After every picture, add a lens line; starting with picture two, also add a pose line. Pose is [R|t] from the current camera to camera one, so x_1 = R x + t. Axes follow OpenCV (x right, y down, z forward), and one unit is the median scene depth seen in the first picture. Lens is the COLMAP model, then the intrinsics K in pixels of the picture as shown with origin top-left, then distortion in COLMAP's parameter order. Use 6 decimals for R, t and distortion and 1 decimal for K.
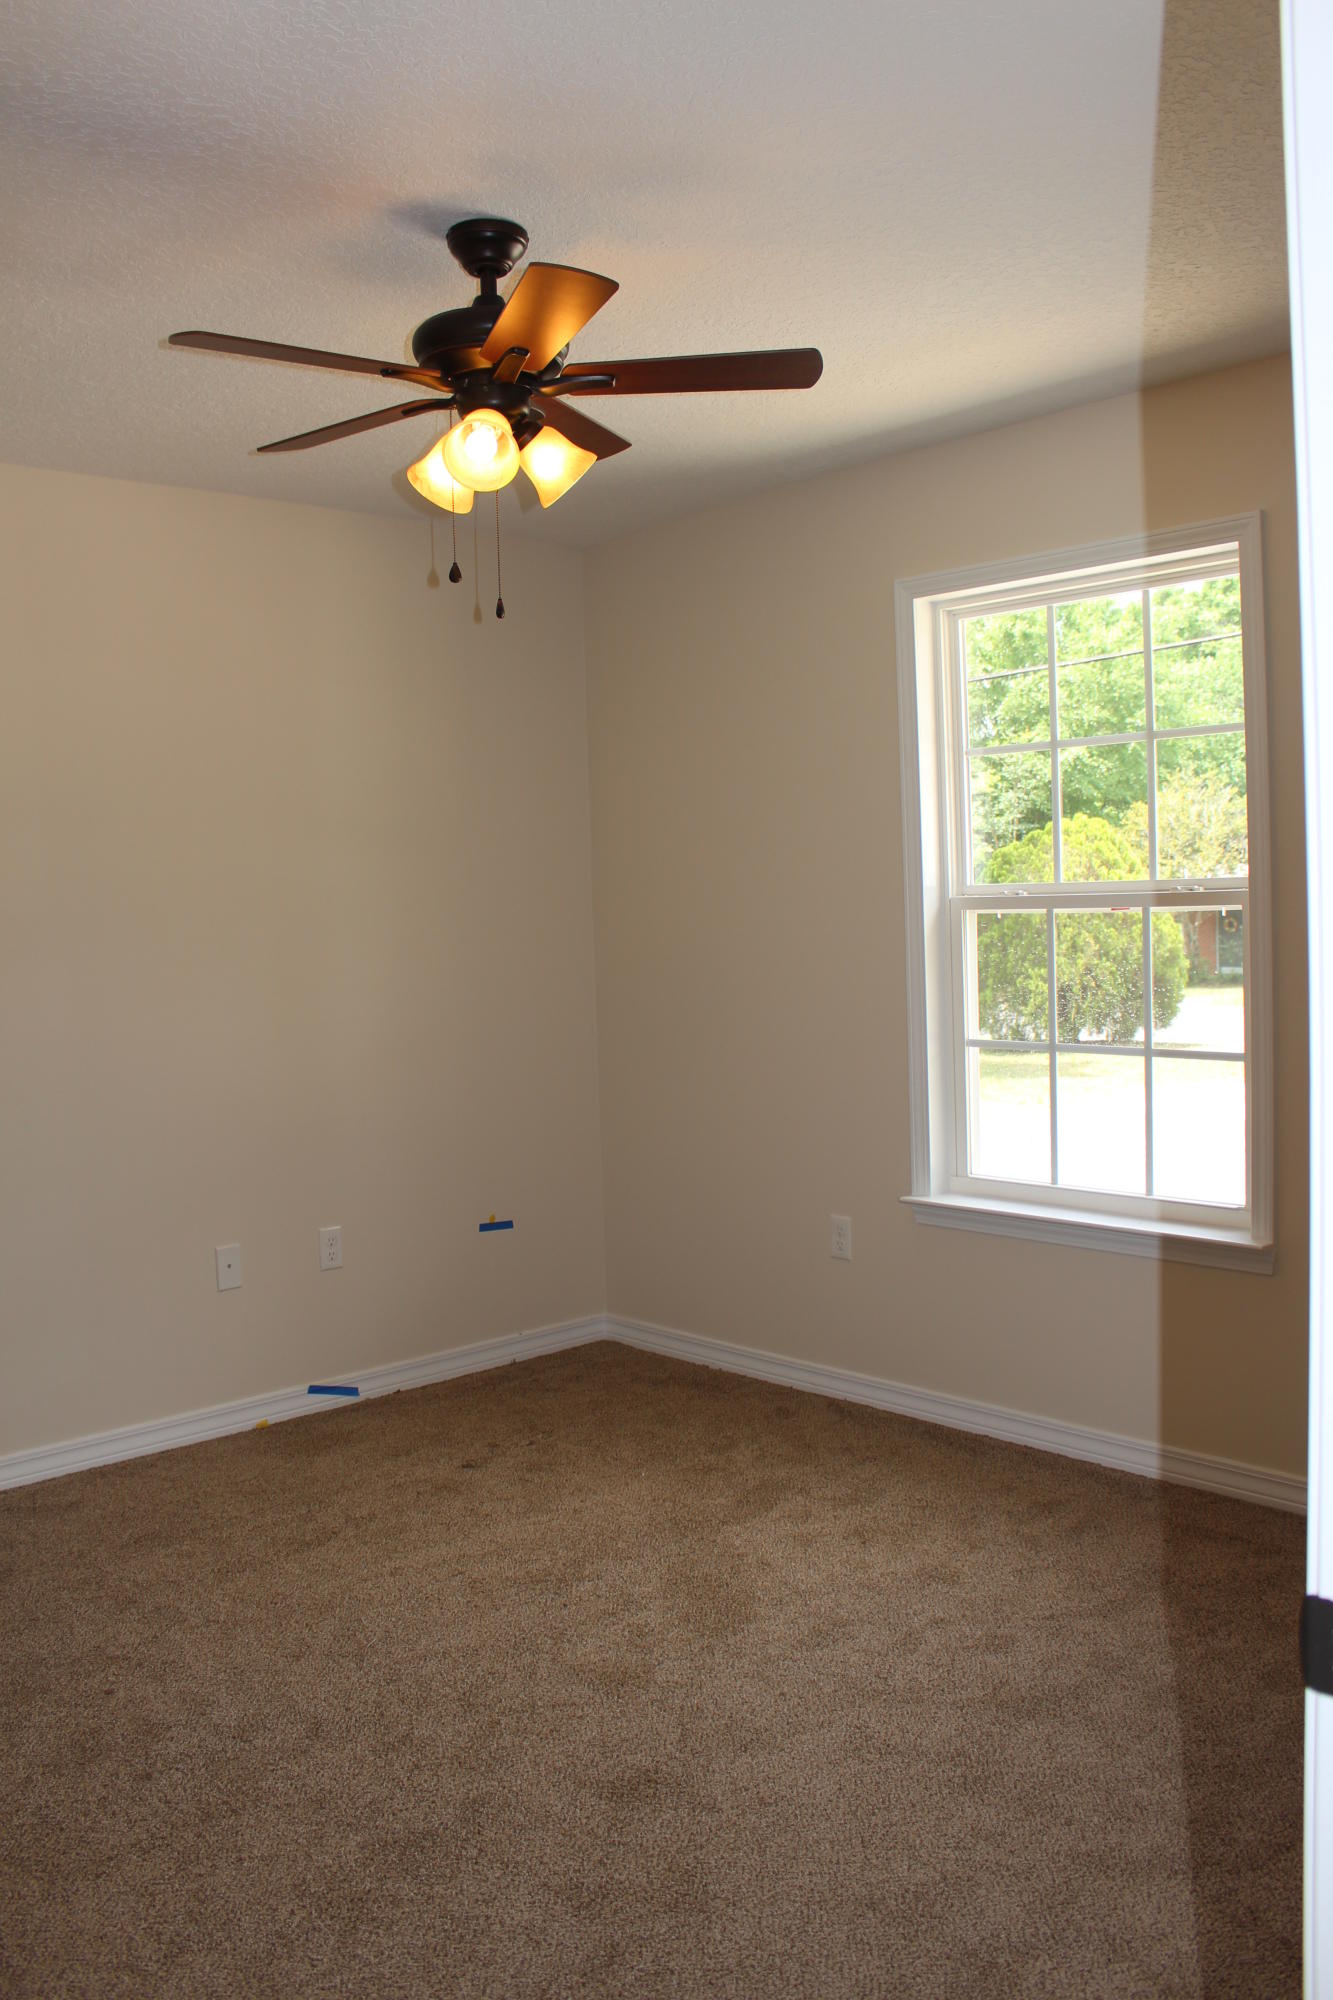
lens RADIAL K [[1845.3, 0, 665.4], [0, 1845.3, 940.0], [0, 0, 1]] dist [-0.004475, 0.000131]
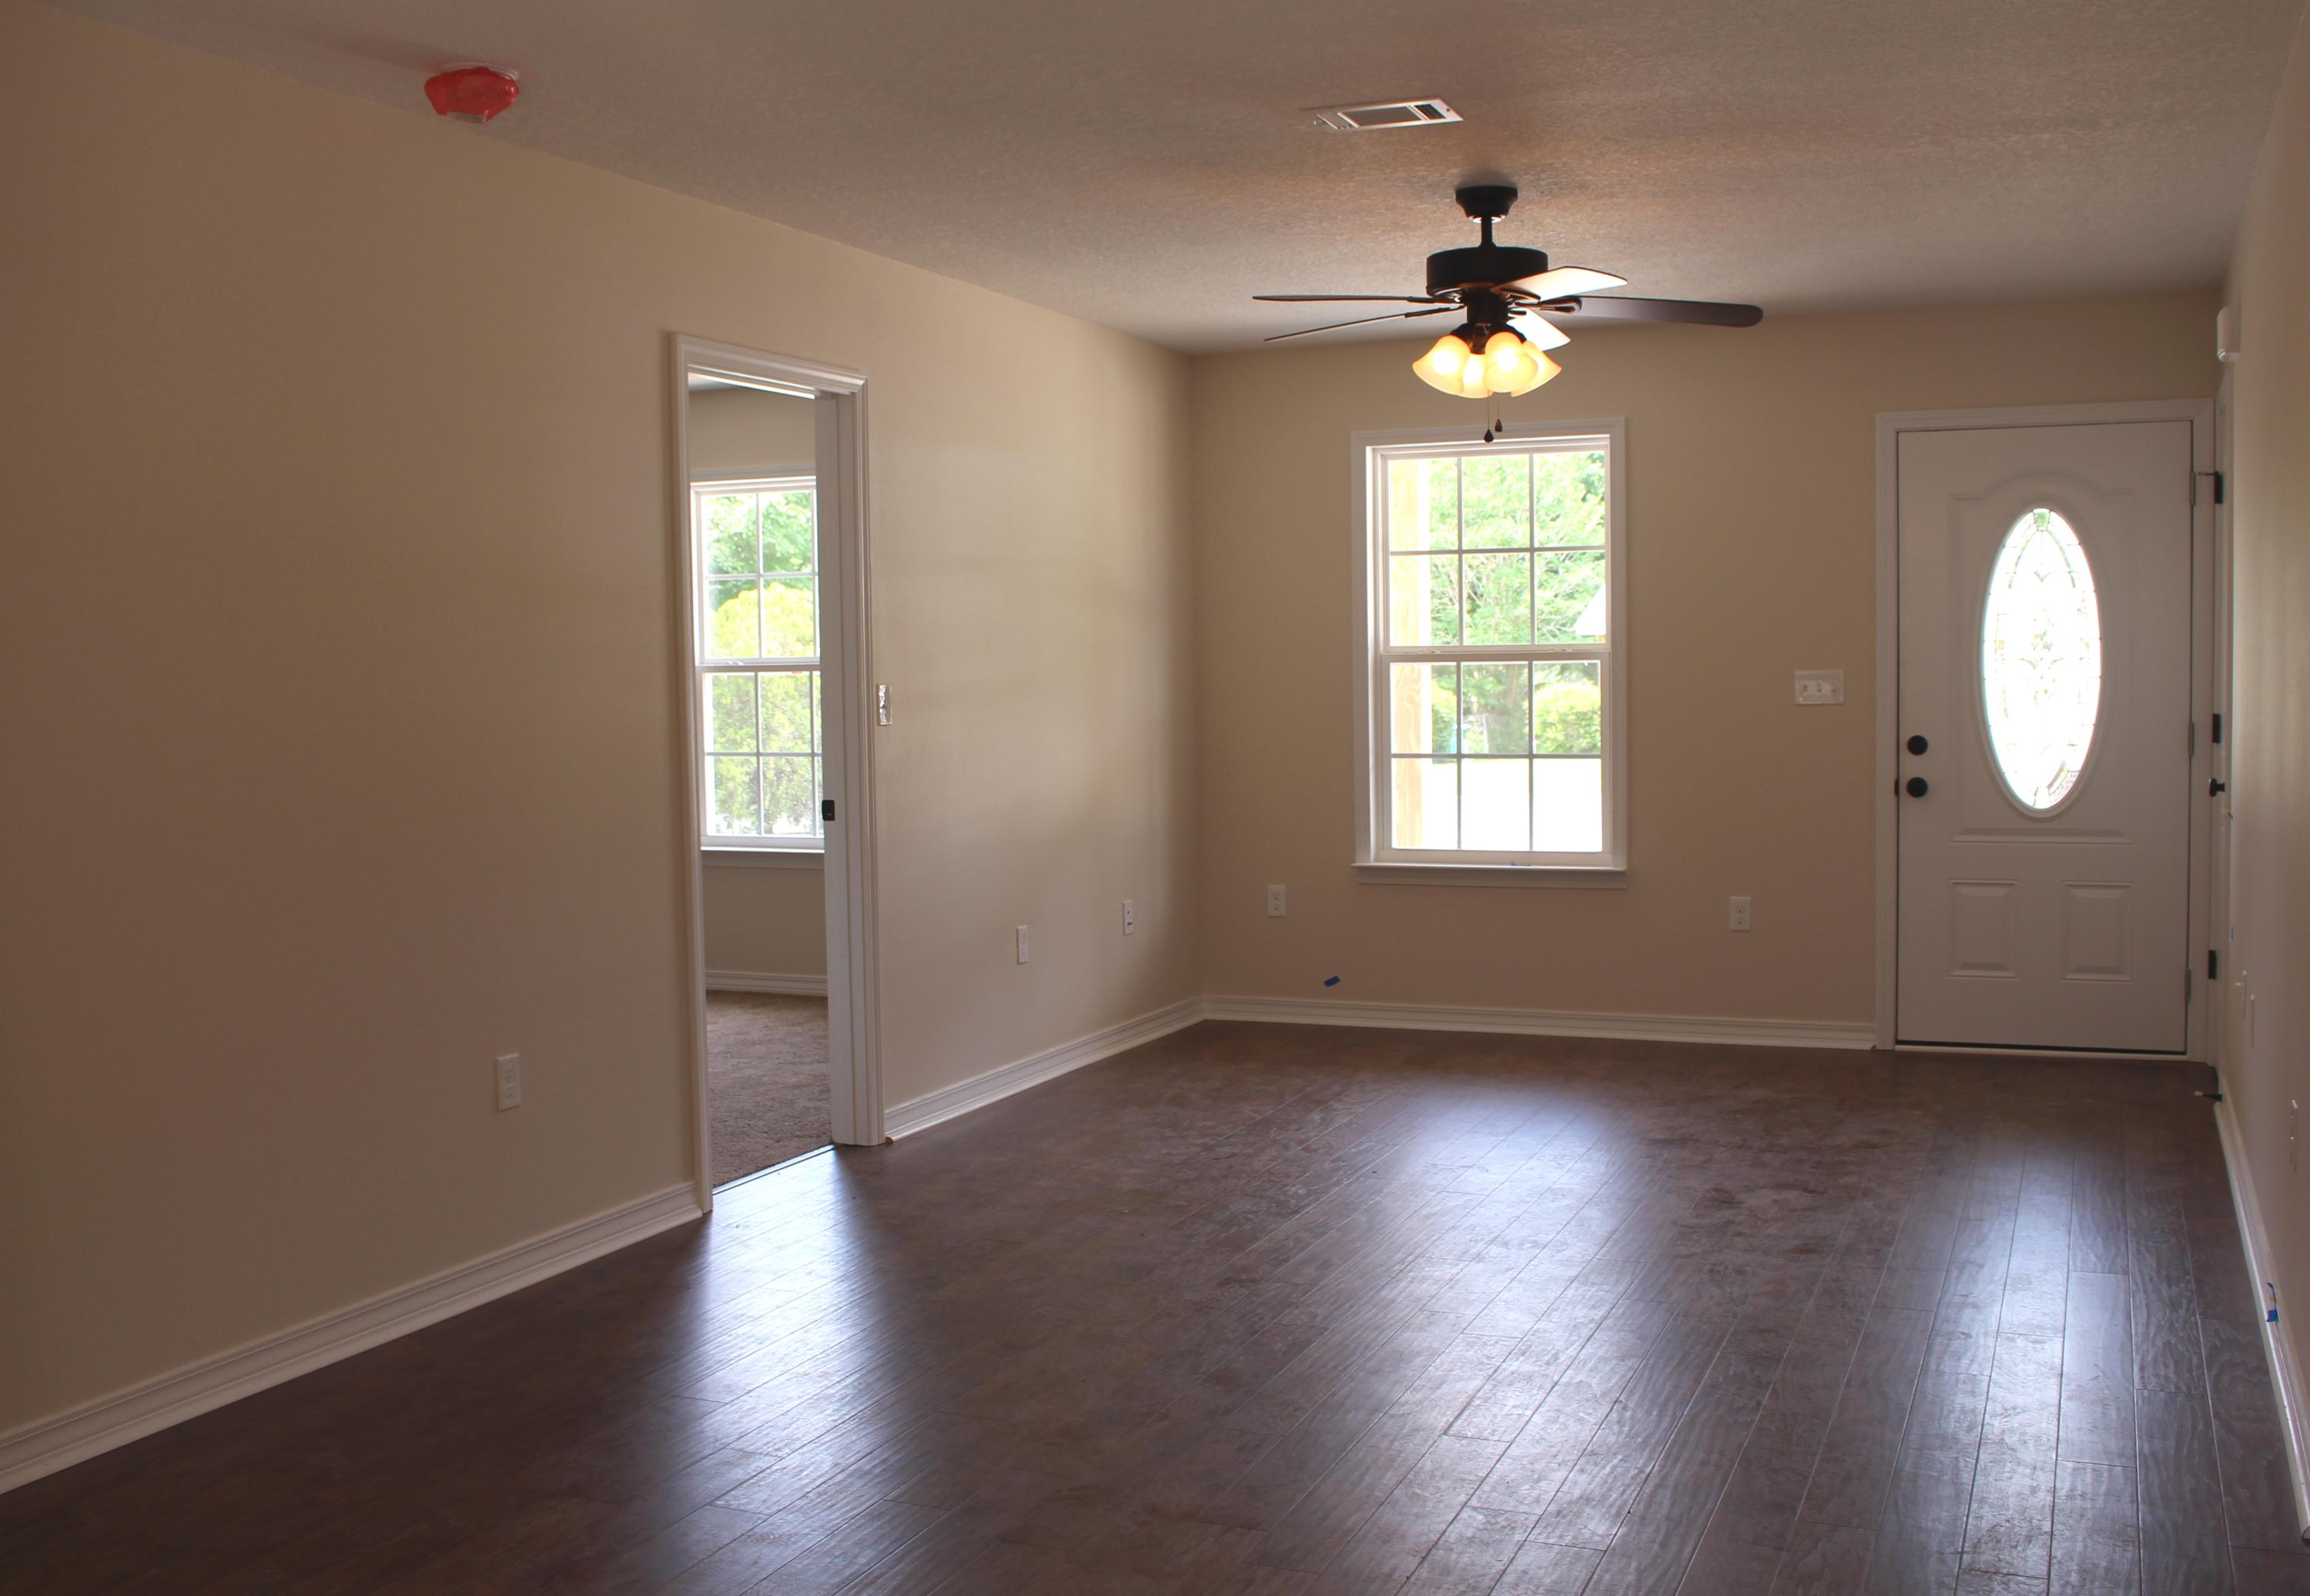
lens RADIAL K [[2312.4, 0, 1155.0], [0, 2312.4, 798.0], [0, 0, 1]] dist [-0.063875, -0.005956]
pose [[0.902673, -0.017504, 0.429970, -0.786951], [0.003854, 0.999461, 0.032595, 0.029723], [-0.430309, -0.027766, 0.902254, -0.554170]]
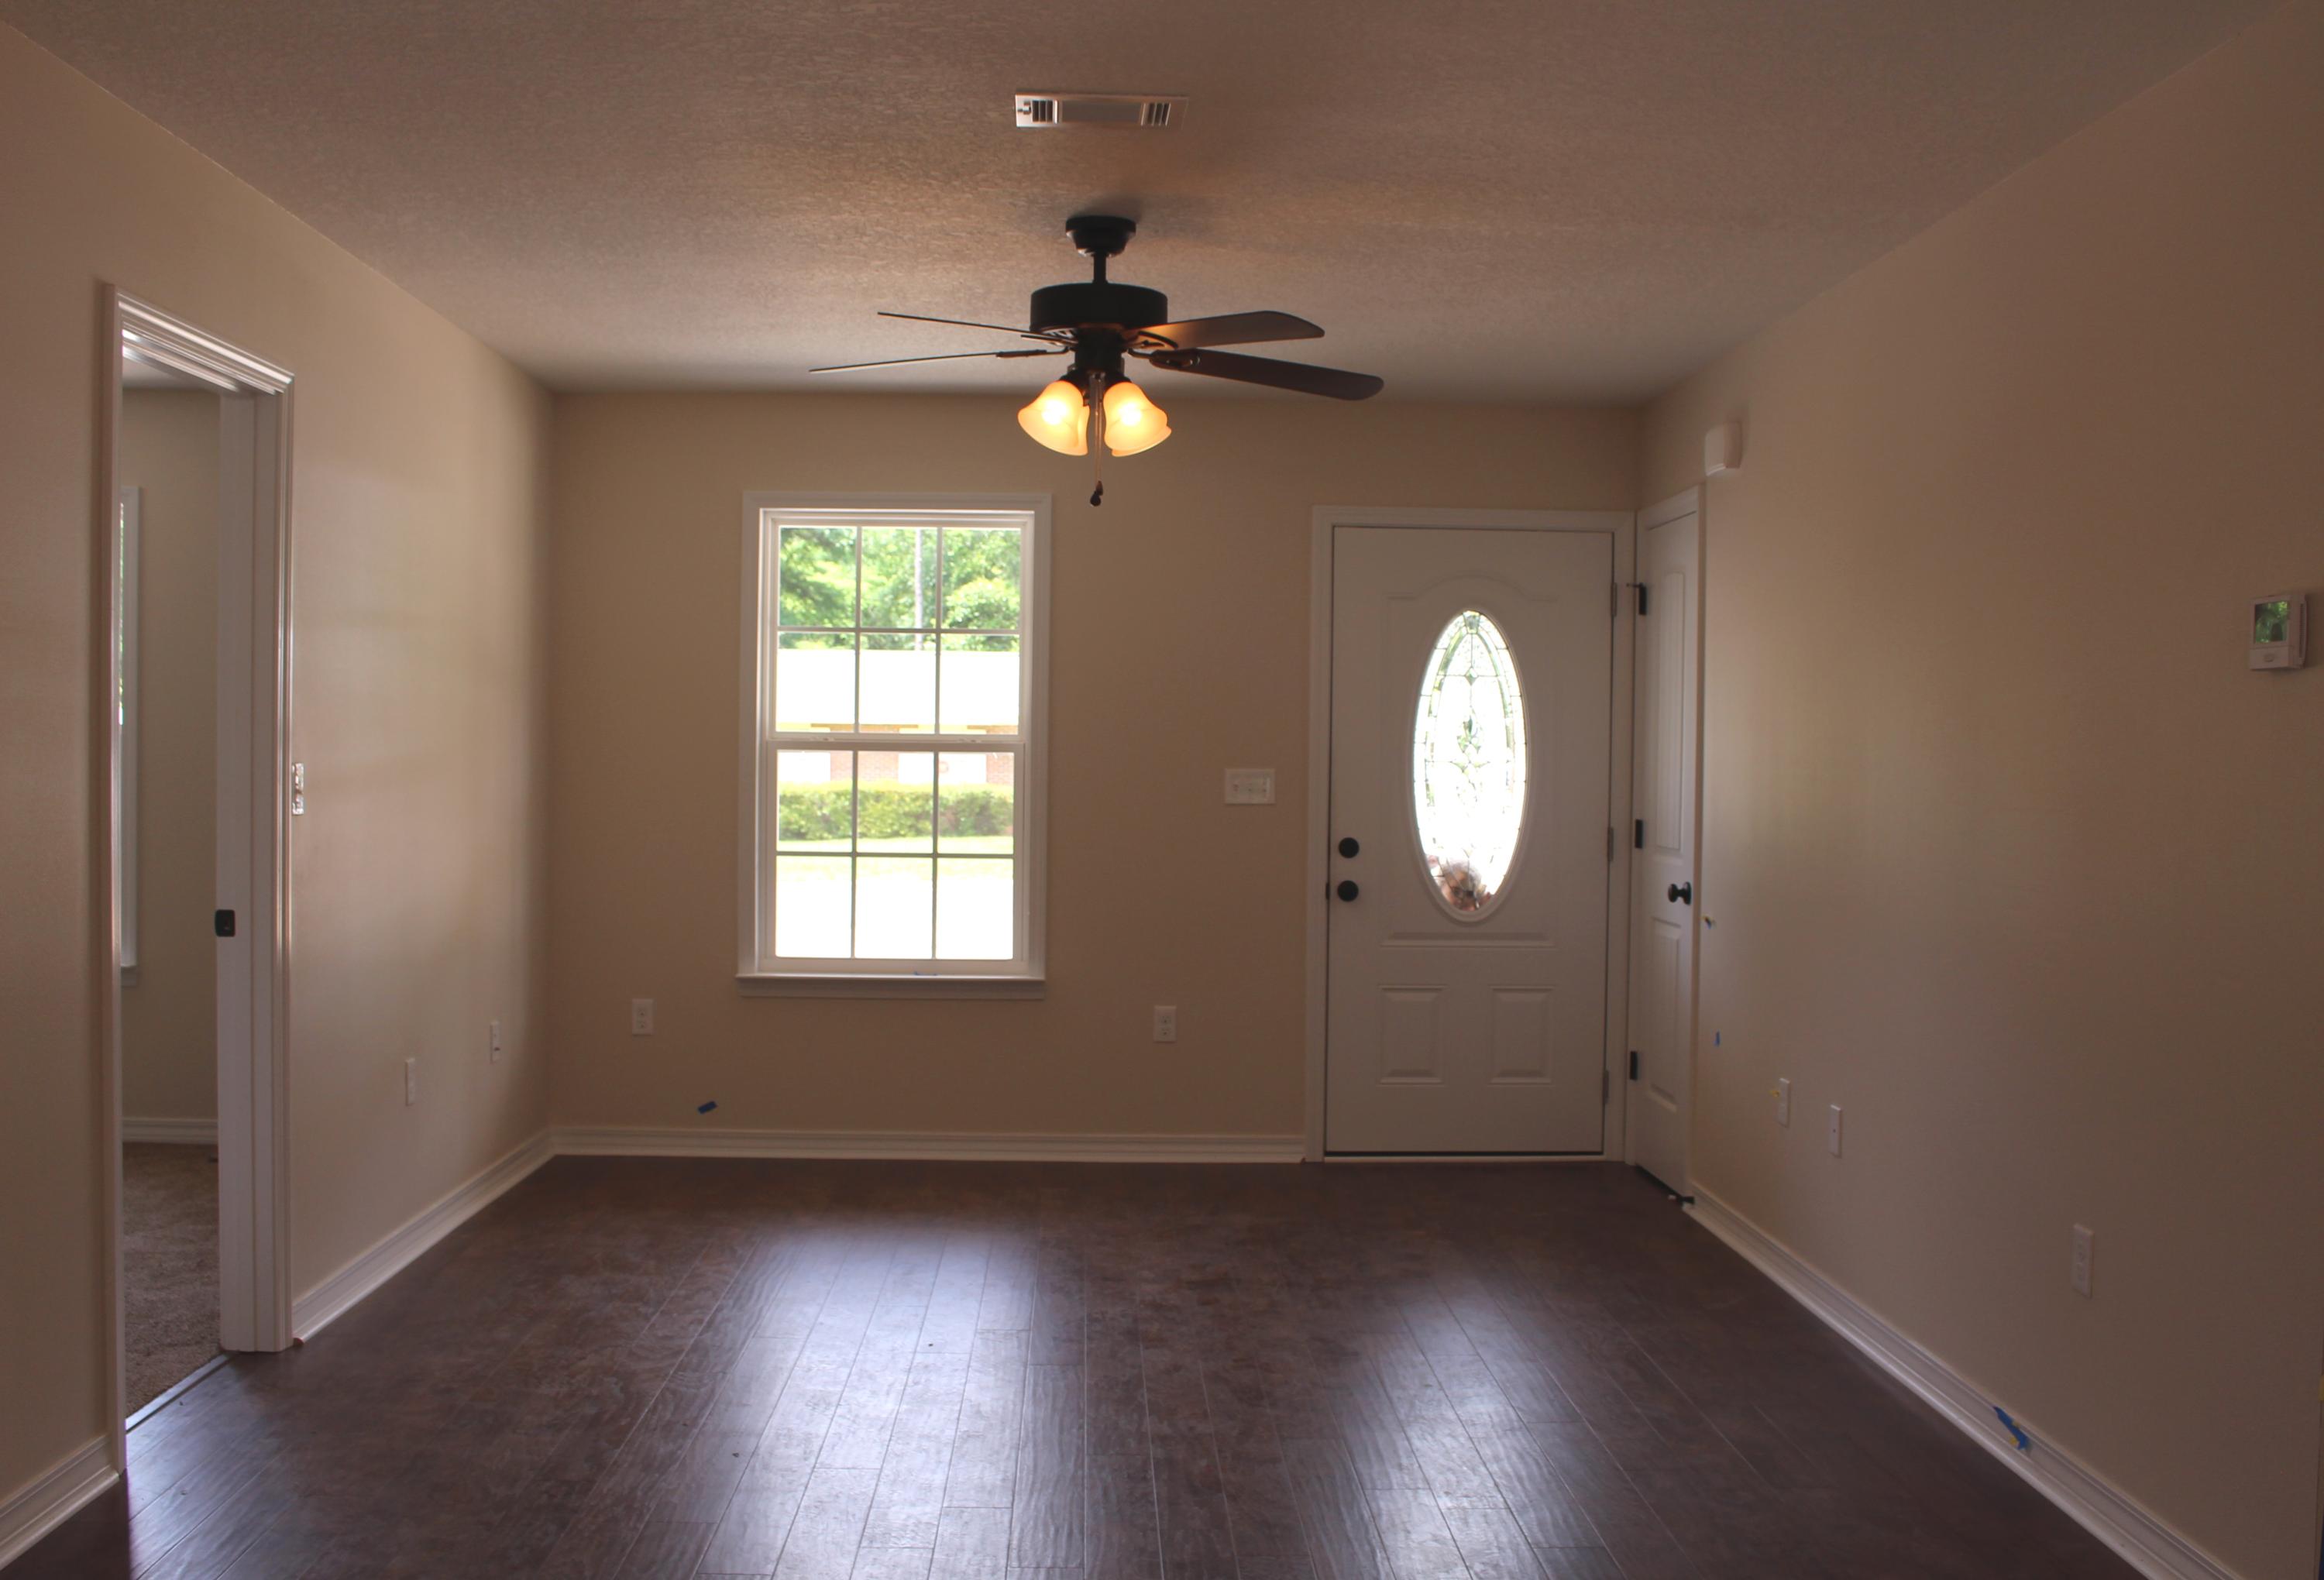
lens RADIAL K [[2288.7, 0, 1162.0], [0, 2288.7, 790.0], [0, 0, 1]] dist [-0.122277, 0.201824]
pose [[0.647788, 0.015682, 0.761660, -0.887112], [-0.011574, 0.999875, -0.010742, 0.026038], [-0.761733, -0.001857, 0.647888, -0.240605]]
